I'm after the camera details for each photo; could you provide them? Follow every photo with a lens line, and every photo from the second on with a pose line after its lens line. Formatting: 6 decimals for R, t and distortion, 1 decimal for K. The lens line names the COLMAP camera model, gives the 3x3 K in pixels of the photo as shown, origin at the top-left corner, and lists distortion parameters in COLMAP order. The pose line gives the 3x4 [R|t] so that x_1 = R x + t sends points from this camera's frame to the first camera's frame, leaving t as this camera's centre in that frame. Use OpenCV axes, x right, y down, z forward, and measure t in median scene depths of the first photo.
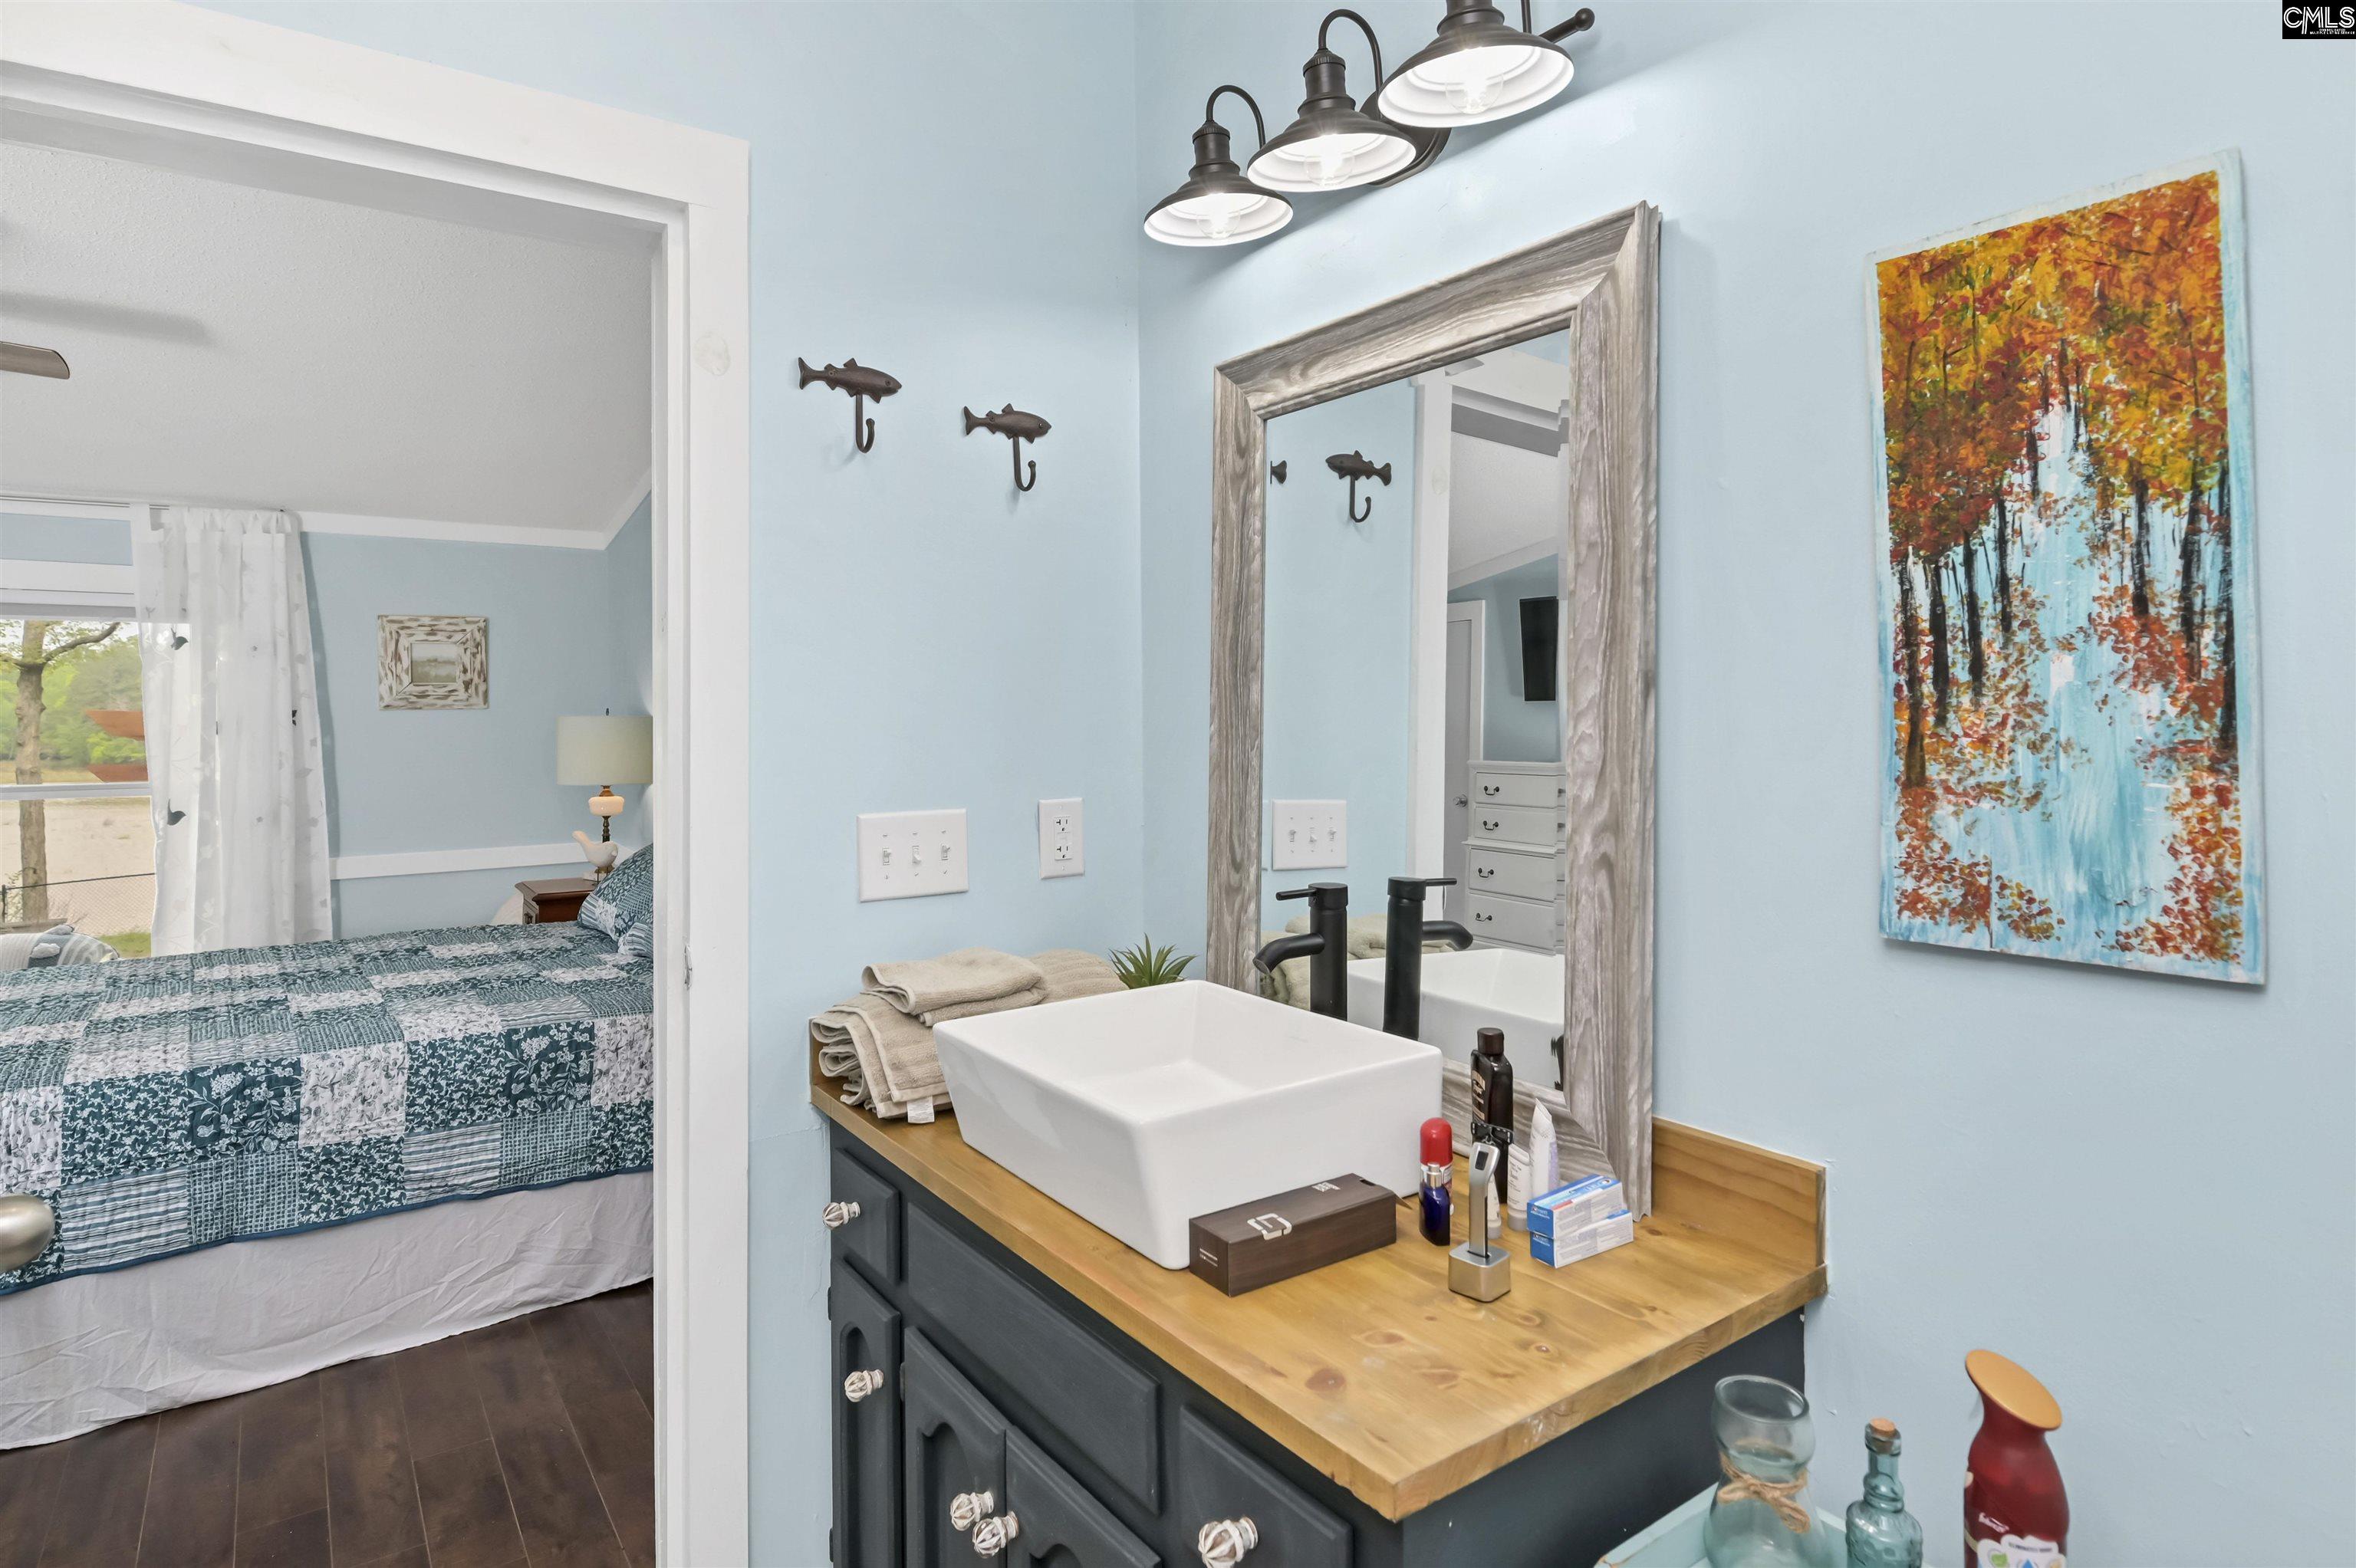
lens RADIAL K [[1273.5, 0, 1177.9], [0, 1273.5, 712.3], [0, 0, 1]] dist [0.010131, -0.012233]
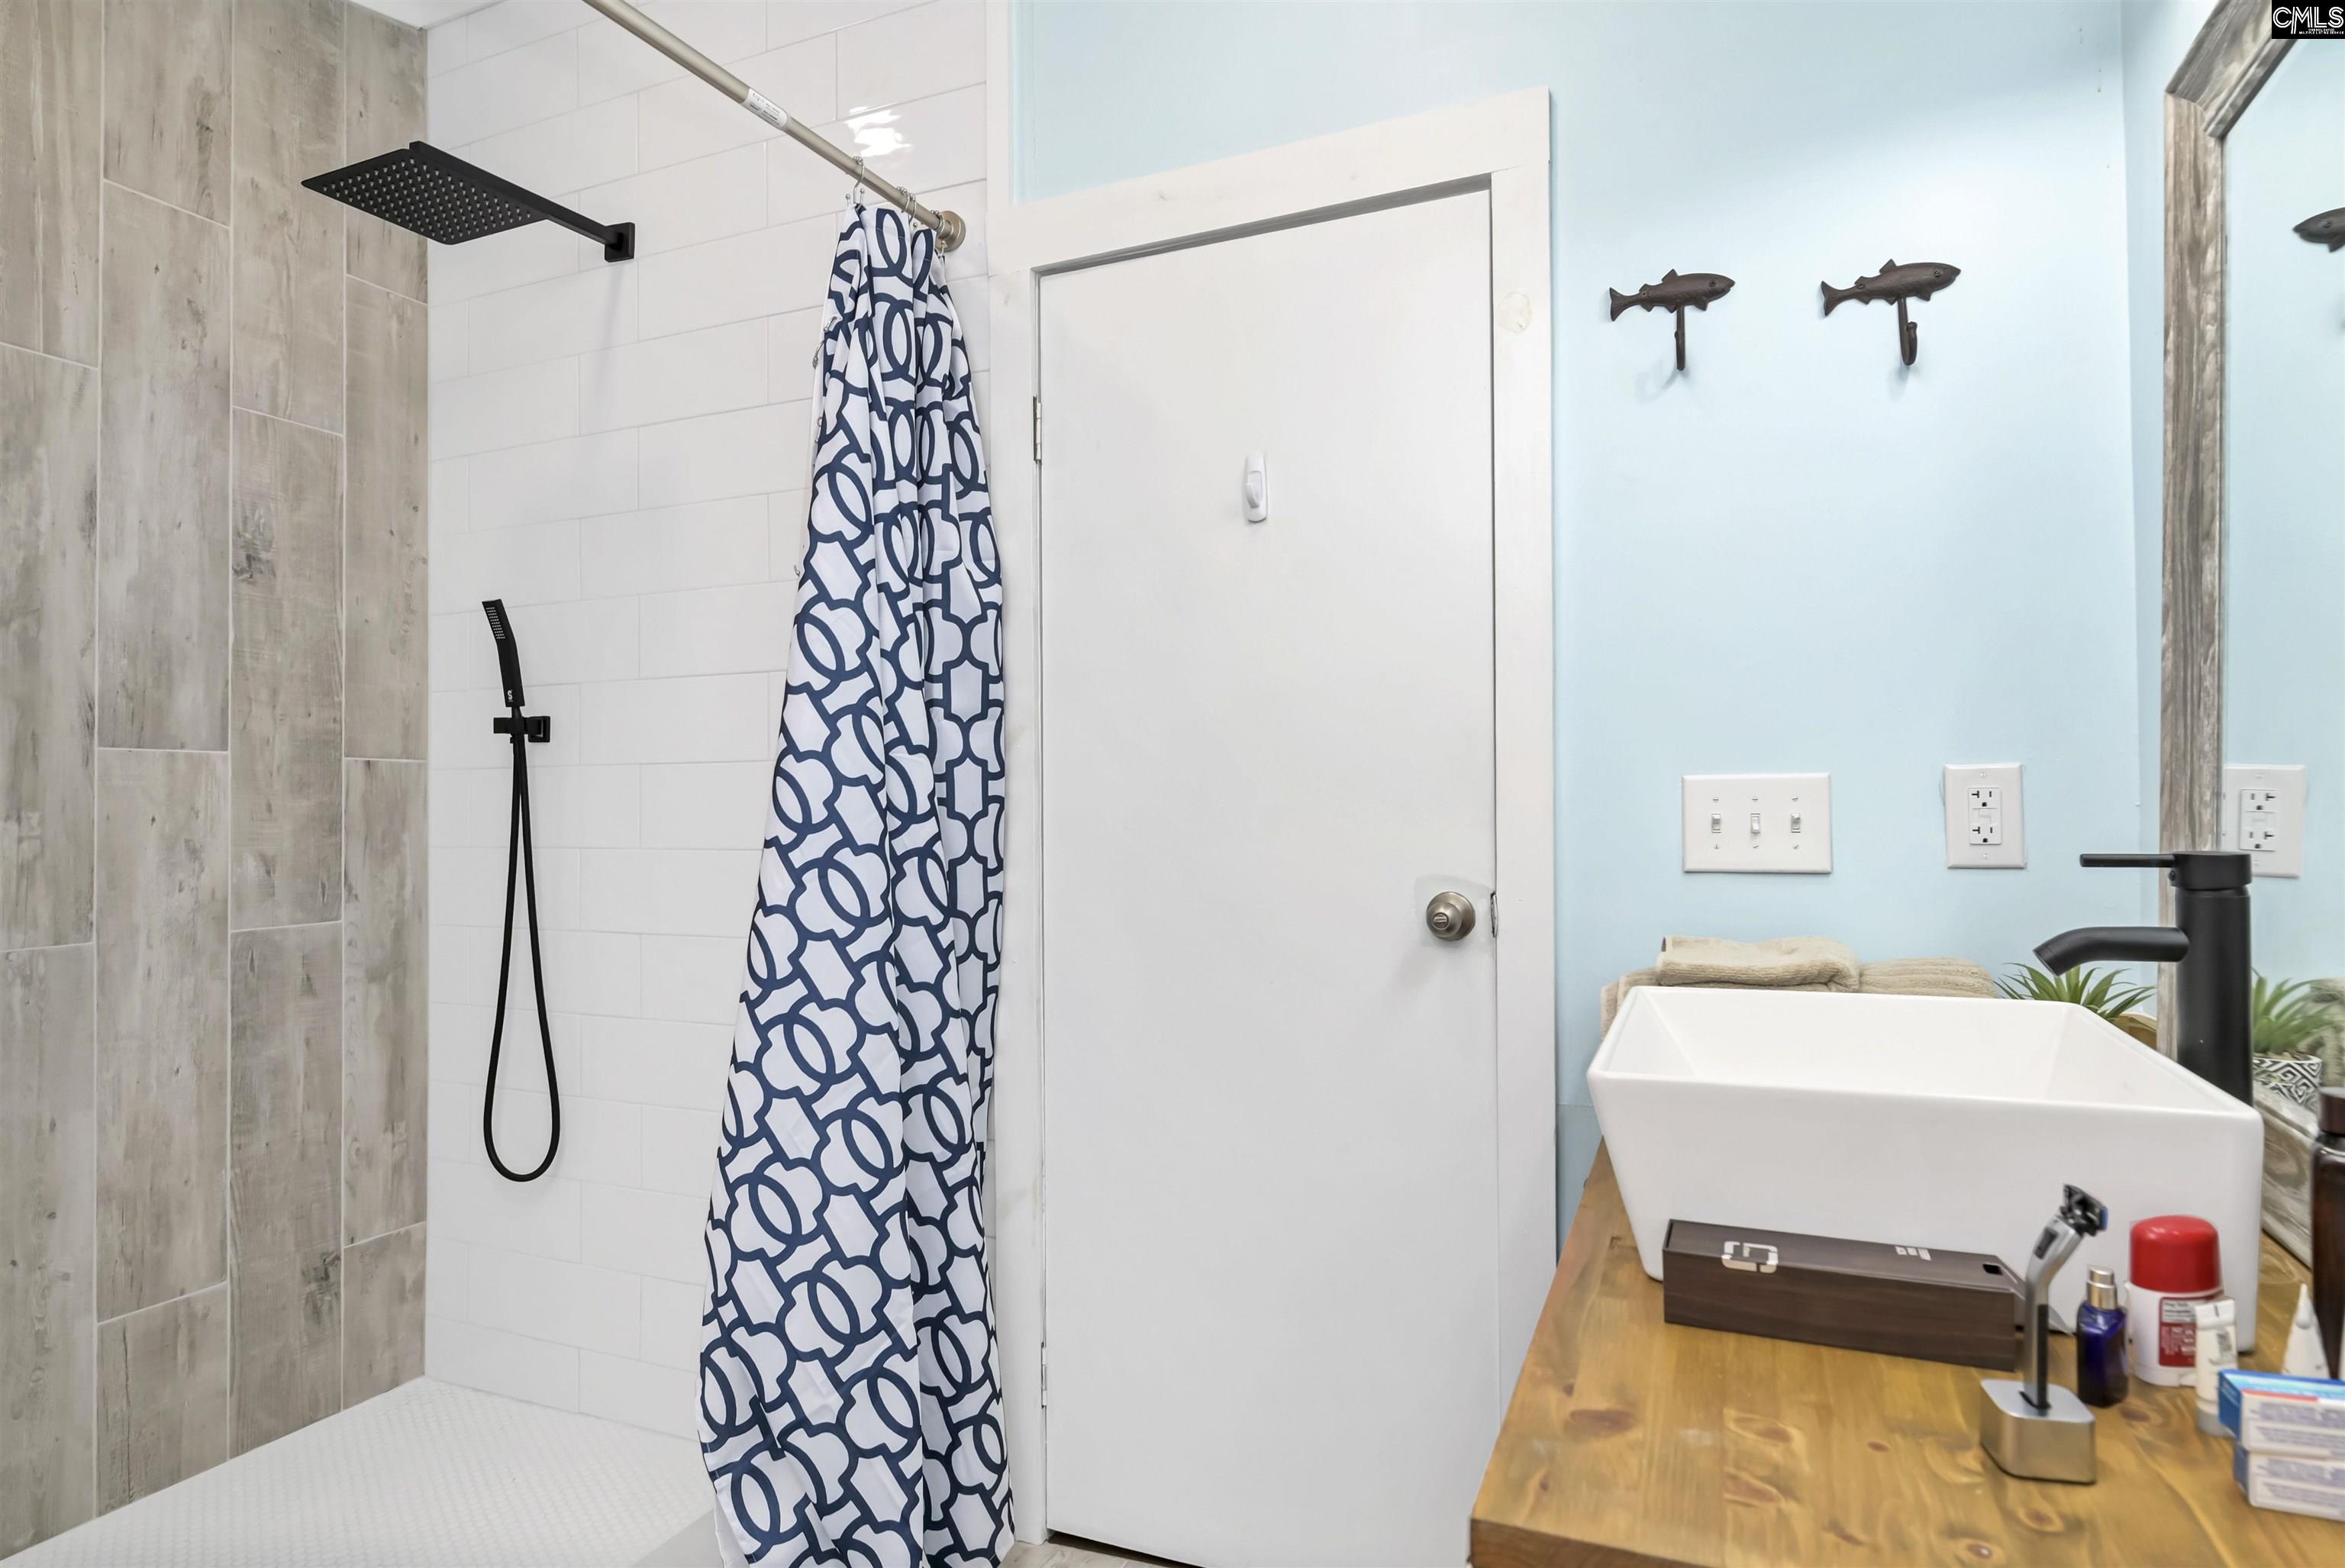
lens RADIAL K [[1267.7, 0, 1177.0], [0, 1267.7, 796.3], [0, 0, 1]] dist [0.010131, -0.012233]
pose [[0.522471, -0.001026, -0.852656, 0.330877], [0.007549, 0.999966, 0.003423, 0.090153], [0.852623, -0.008225, 0.522461, 0.228901]]
